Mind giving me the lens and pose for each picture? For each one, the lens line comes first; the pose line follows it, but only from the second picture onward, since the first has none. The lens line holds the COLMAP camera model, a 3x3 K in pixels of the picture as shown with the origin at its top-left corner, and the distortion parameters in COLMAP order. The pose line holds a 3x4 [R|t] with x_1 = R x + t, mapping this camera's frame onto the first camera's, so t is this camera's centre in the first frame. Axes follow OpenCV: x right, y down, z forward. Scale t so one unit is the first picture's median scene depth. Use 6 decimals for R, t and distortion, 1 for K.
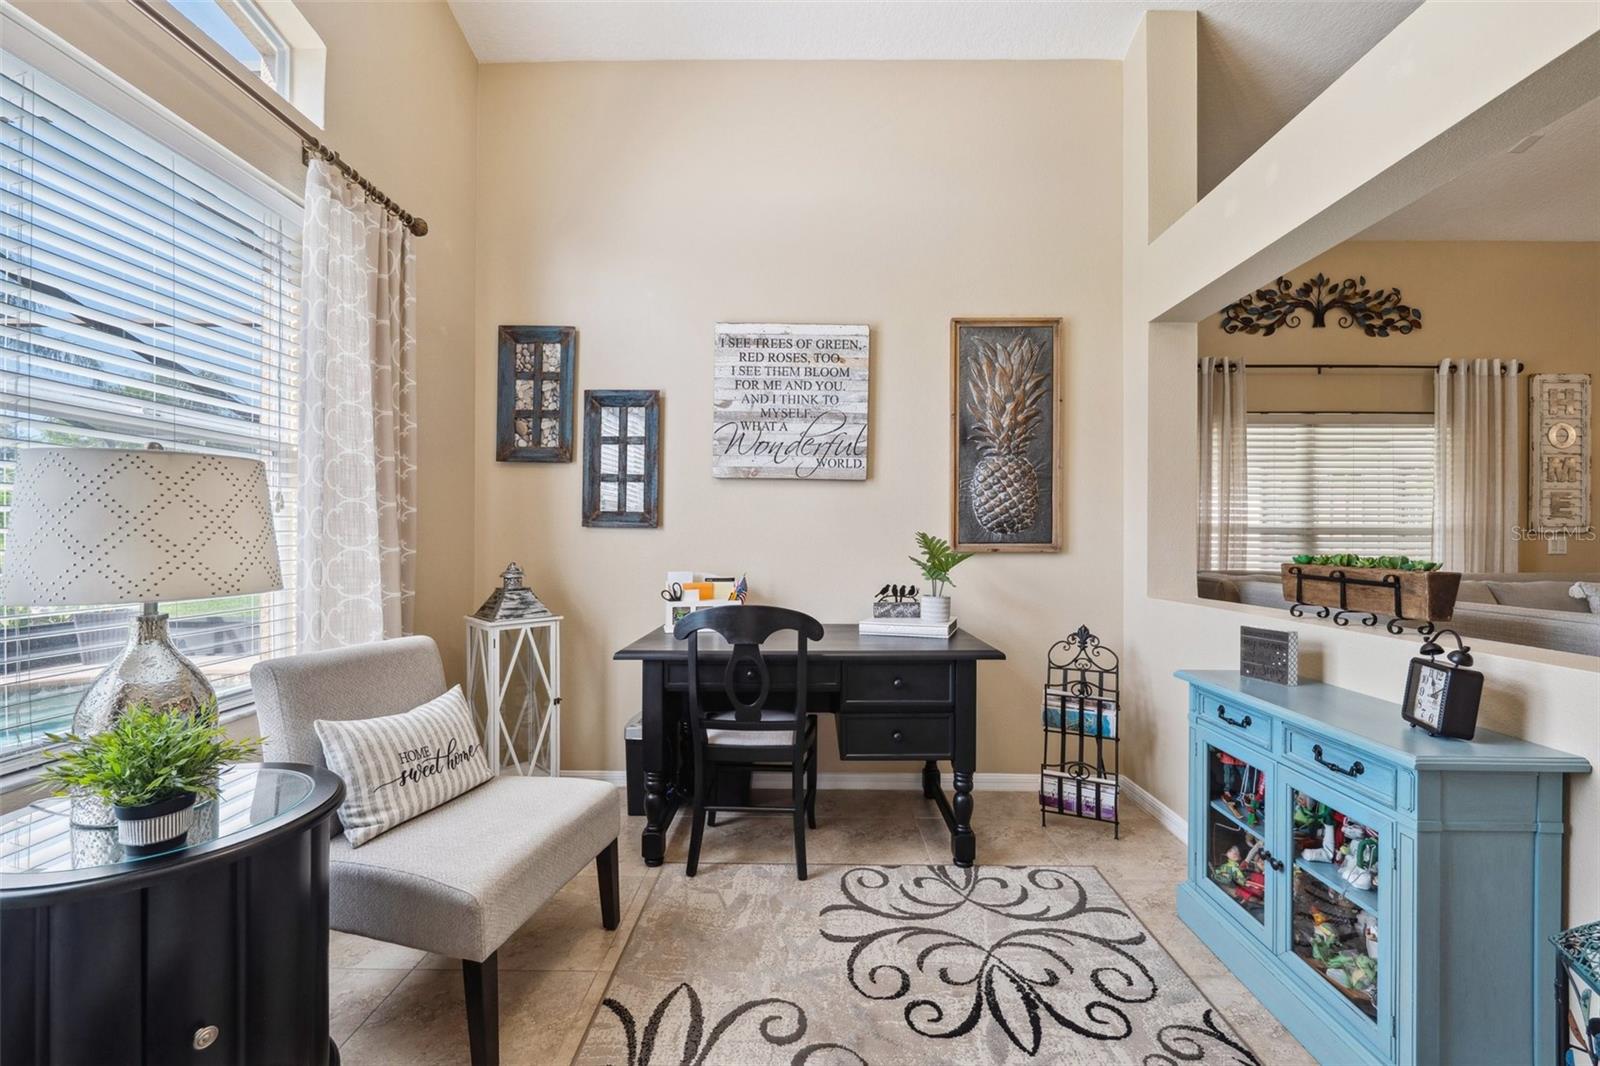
lens RADIAL K [[662.4, 0, 802.9], [0, 662.4, 535.8], [0, 0, 1]] dist [-0.004366, -0.000139]
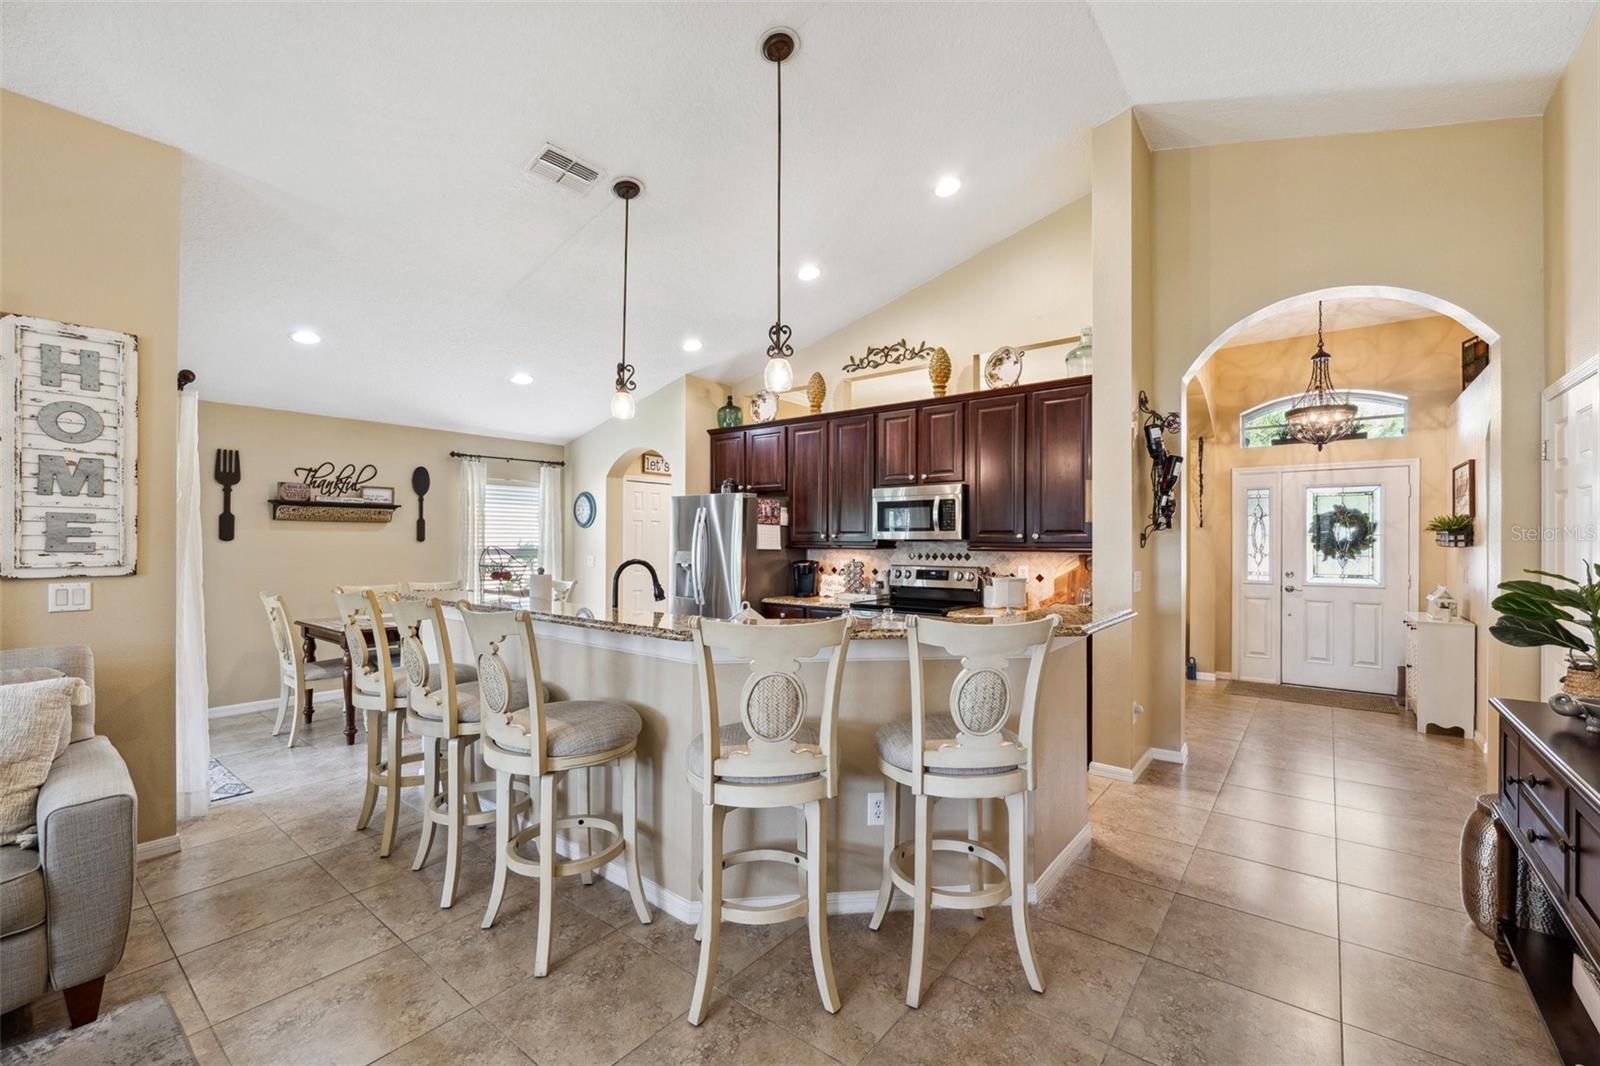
lens RADIAL K [[664.8, 0, 805.0], [0, 664.8, 540.3], [0, 0, 1]] dist [-0.004656, -0.000188]
pose [[0.608644, -0.001027, 0.793442, 1.490950], [-0.004456, 0.999979, 0.004712, -0.063182], [-0.793431, -0.006404, 0.608627, 0.082614]]
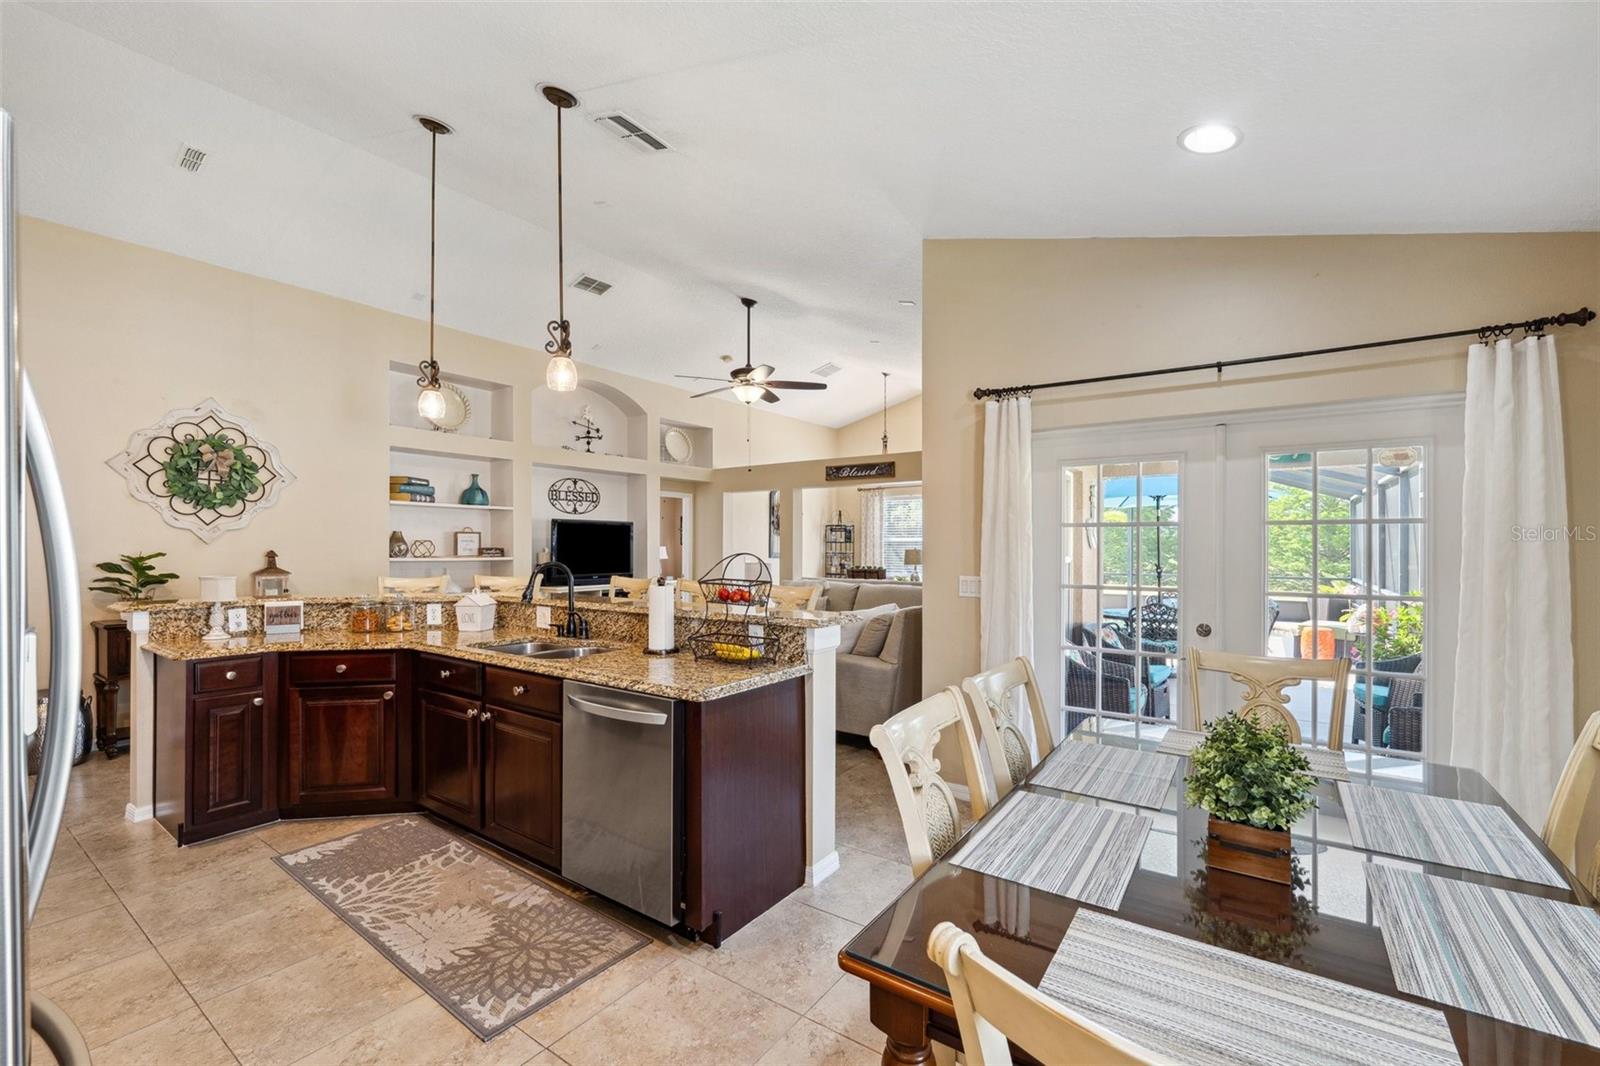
lens RADIAL K [[664.8, 0, 805.0], [0, 664.8, 540.3], [0, 0, 1]] dist [-0.004656, -0.000188]
pose [[-0.561734, -0.010064, -0.827256, 2.839901], [0.001234, 0.999915, -0.013003, -0.048971], [0.827317, -0.008325, -0.561674, 1.899943]]
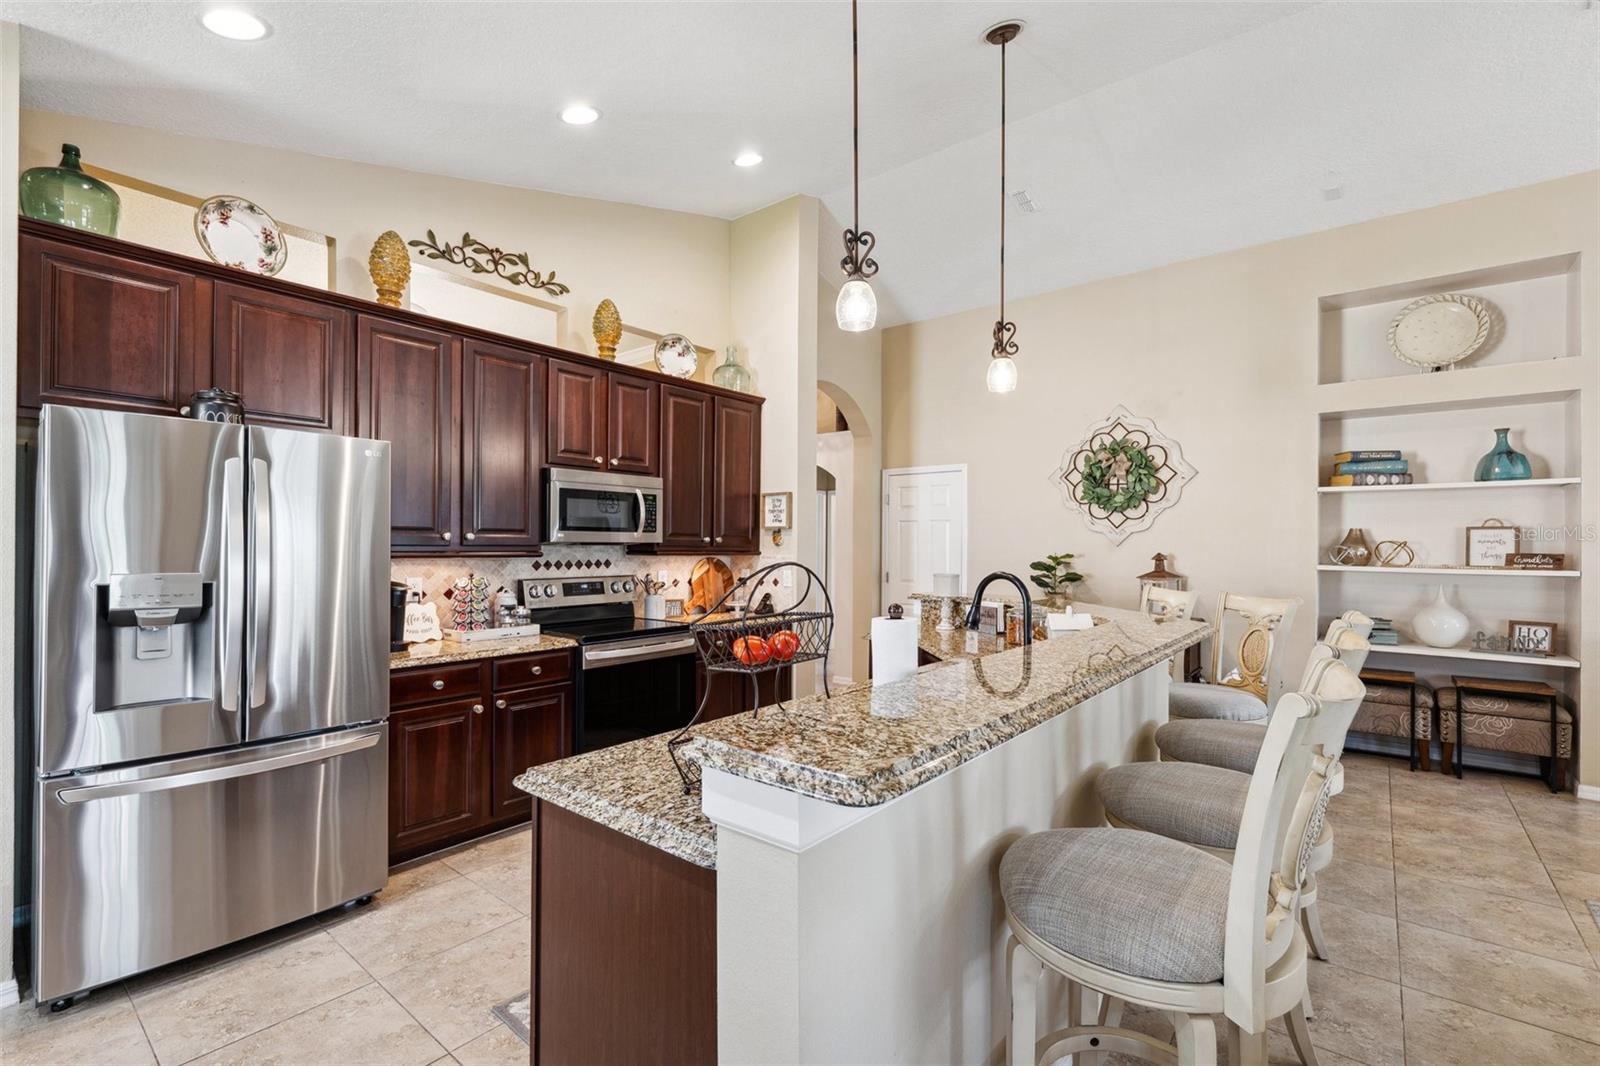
lens RADIAL K [[704.3, 0, 813.0], [0, 704.3, 545.3], [0, 0, 1]] dist [0.000541, -0.000111]
pose [[-0.787797, -0.005561, 0.615910, 1.837043], [-0.009349, 0.999952, -0.002930, -0.052772], [-0.615864, -0.008067, -0.787811, 1.671983]]
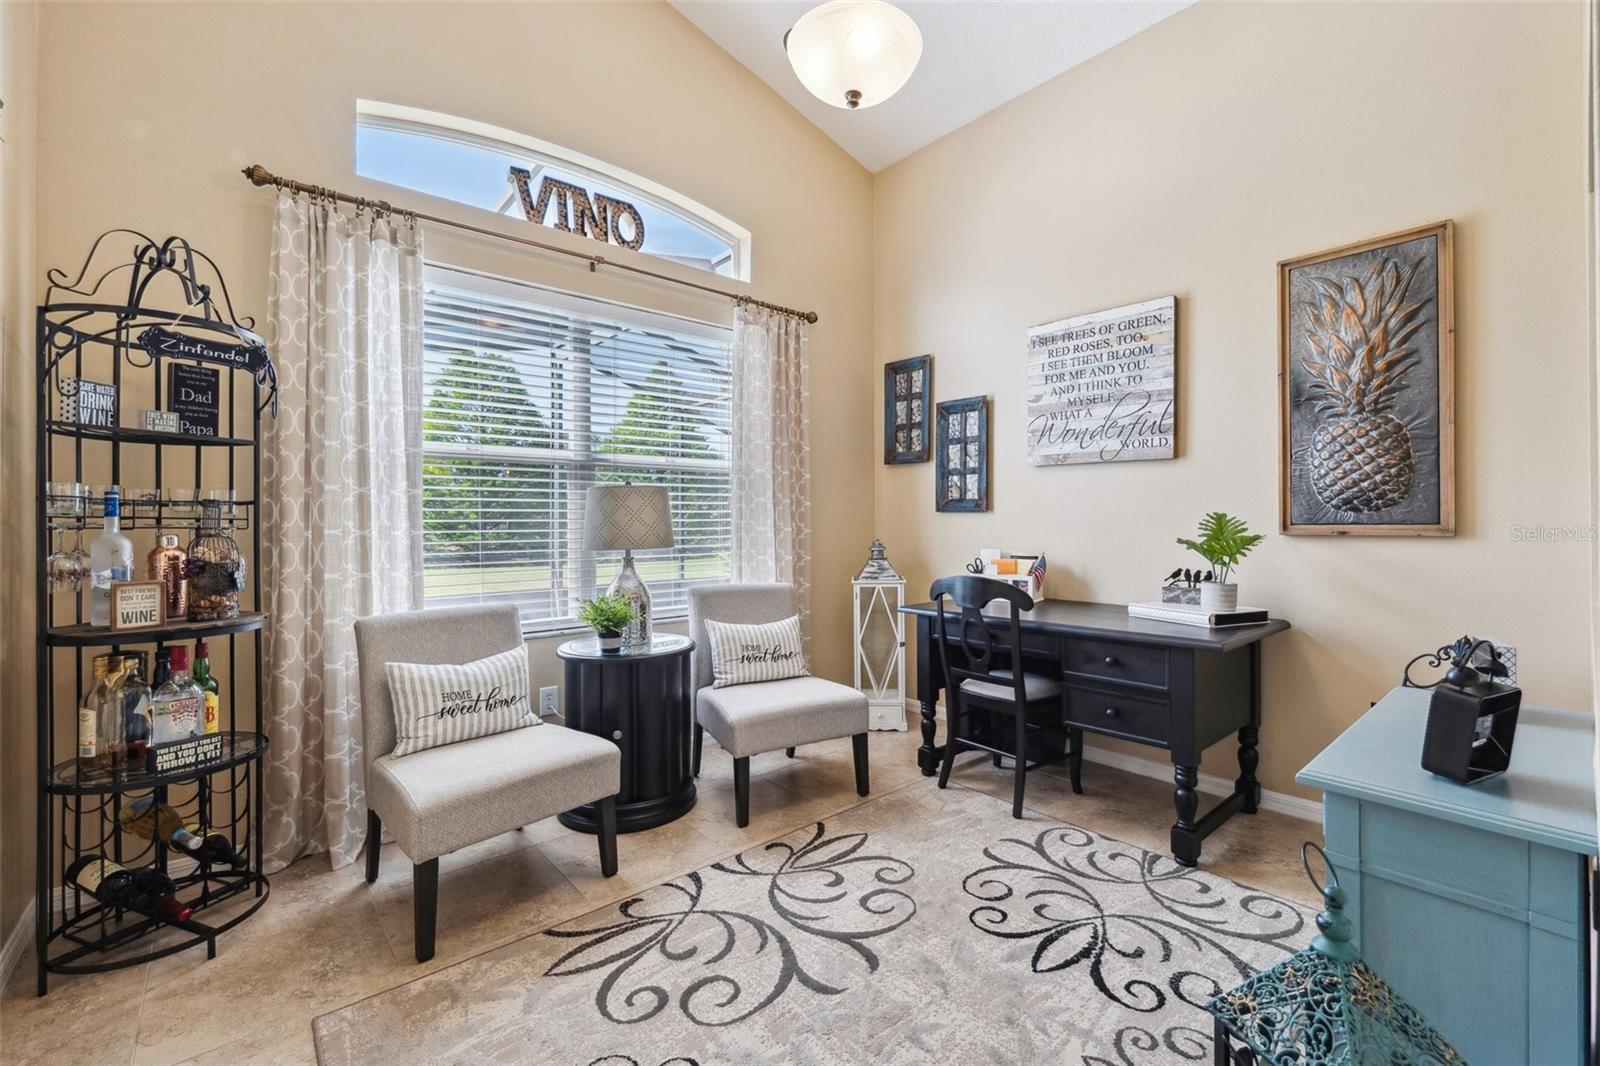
lens RADIAL K [[665.5, 0, 806.6], [0, 665.5, 518.8], [0, 0, 1]] dist [-0.007697, -0.000079]
pose [[0.667248, -0.008132, -0.744792, 0.451806], [0.009011, 0.999955, -0.002845, 0.000354], [0.744782, -0.004813, 0.667291, -0.027759]]
